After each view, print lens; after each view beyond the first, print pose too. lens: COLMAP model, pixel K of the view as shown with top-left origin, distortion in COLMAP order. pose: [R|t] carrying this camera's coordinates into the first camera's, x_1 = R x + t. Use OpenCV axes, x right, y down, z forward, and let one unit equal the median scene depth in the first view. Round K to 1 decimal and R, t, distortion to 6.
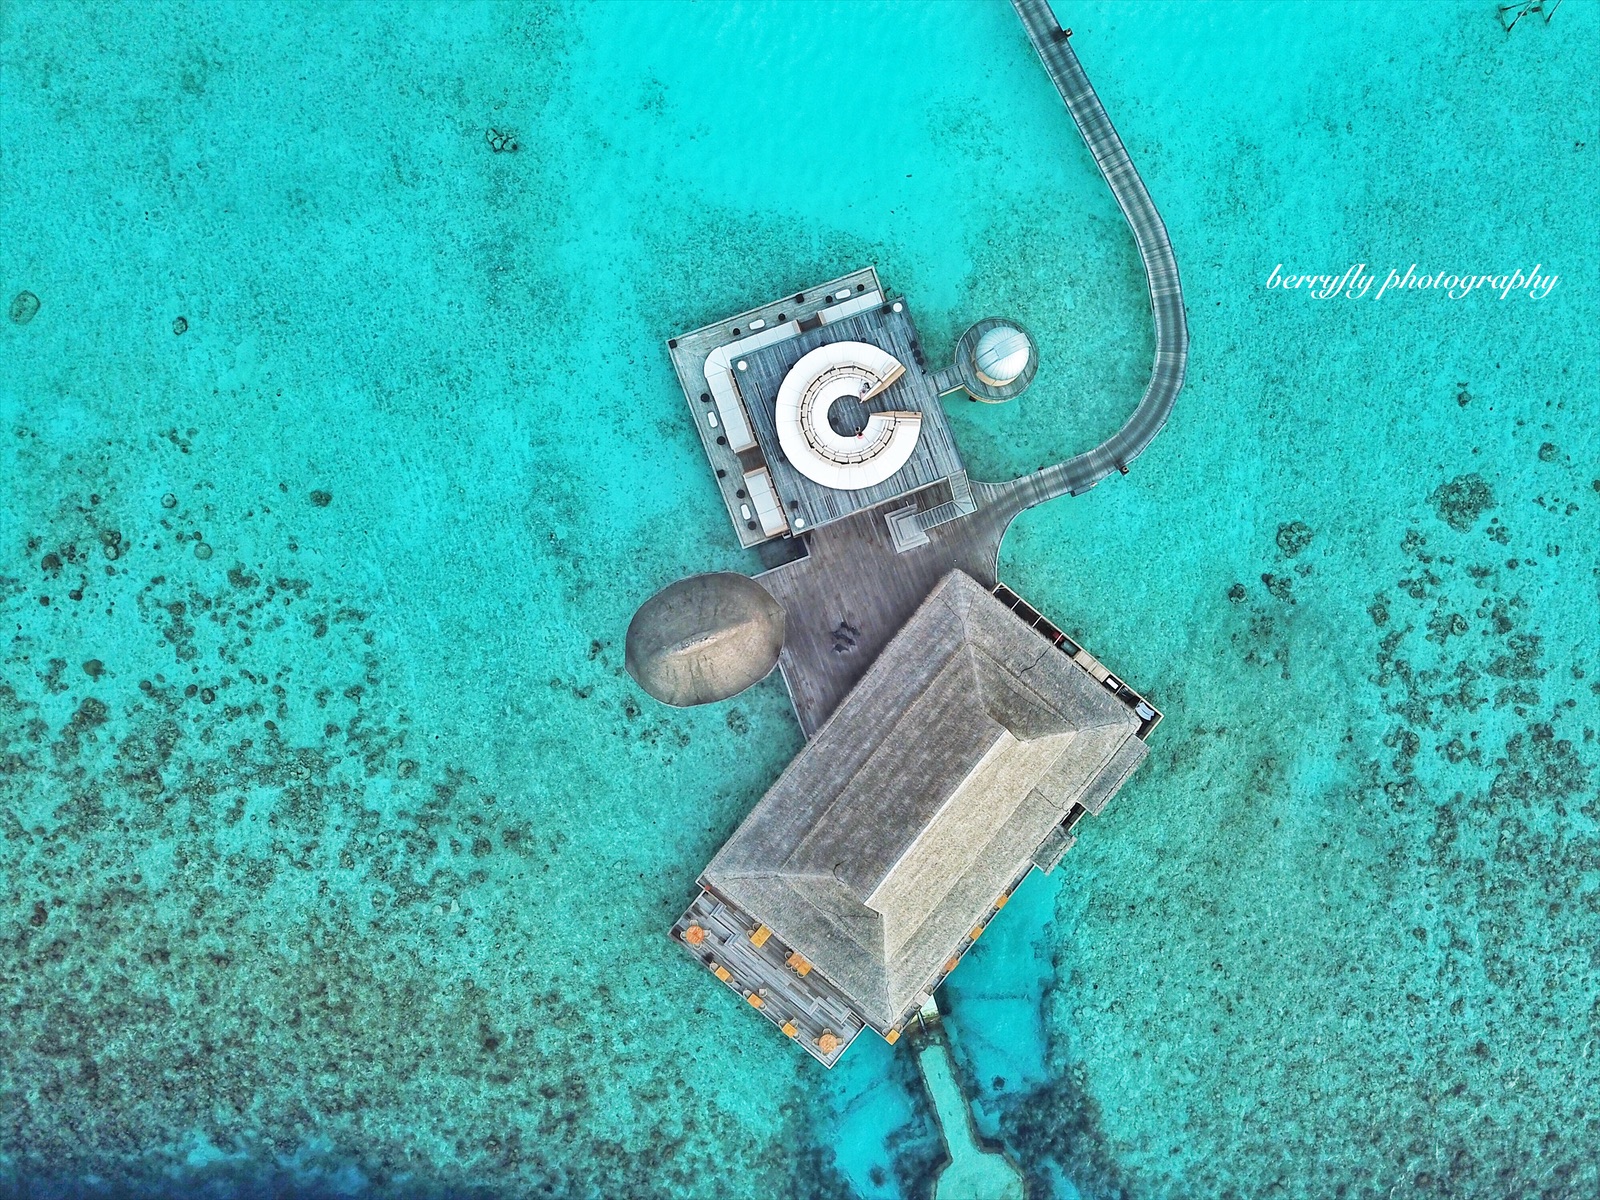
lens RADIAL K [[1213.9, 0, 801.6], [0, 1213.9, 602.5], [0, 0, 1]] dist [0.010653, -0.013246]
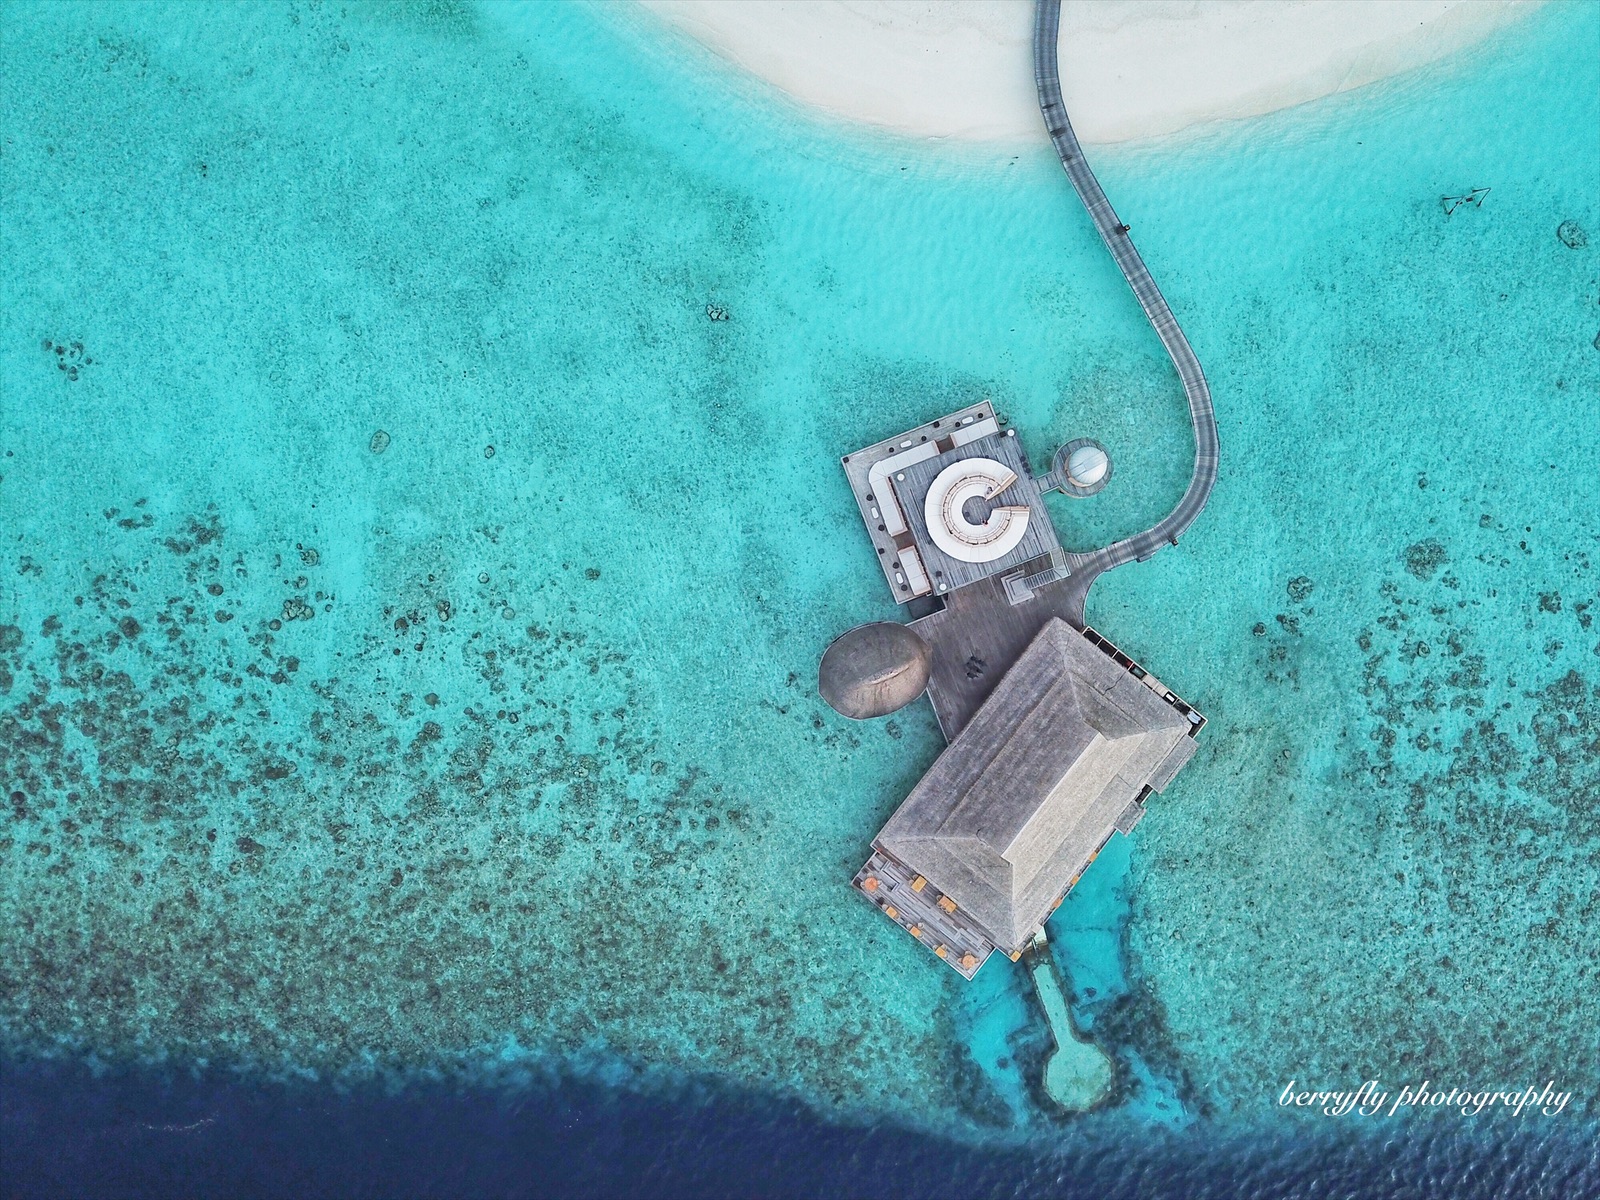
lens RADIAL K [[1213.9, 0, 799.9], [0, 1213.9, 598.3], [0, 0, 1]] dist [0.010653, -0.013246]
pose [[0.999702, -0.019252, -0.014990, -0.138329], [0.019121, 0.999778, -0.008822, -0.041172], [0.015156, 0.008532, 0.999849, -0.379913]]
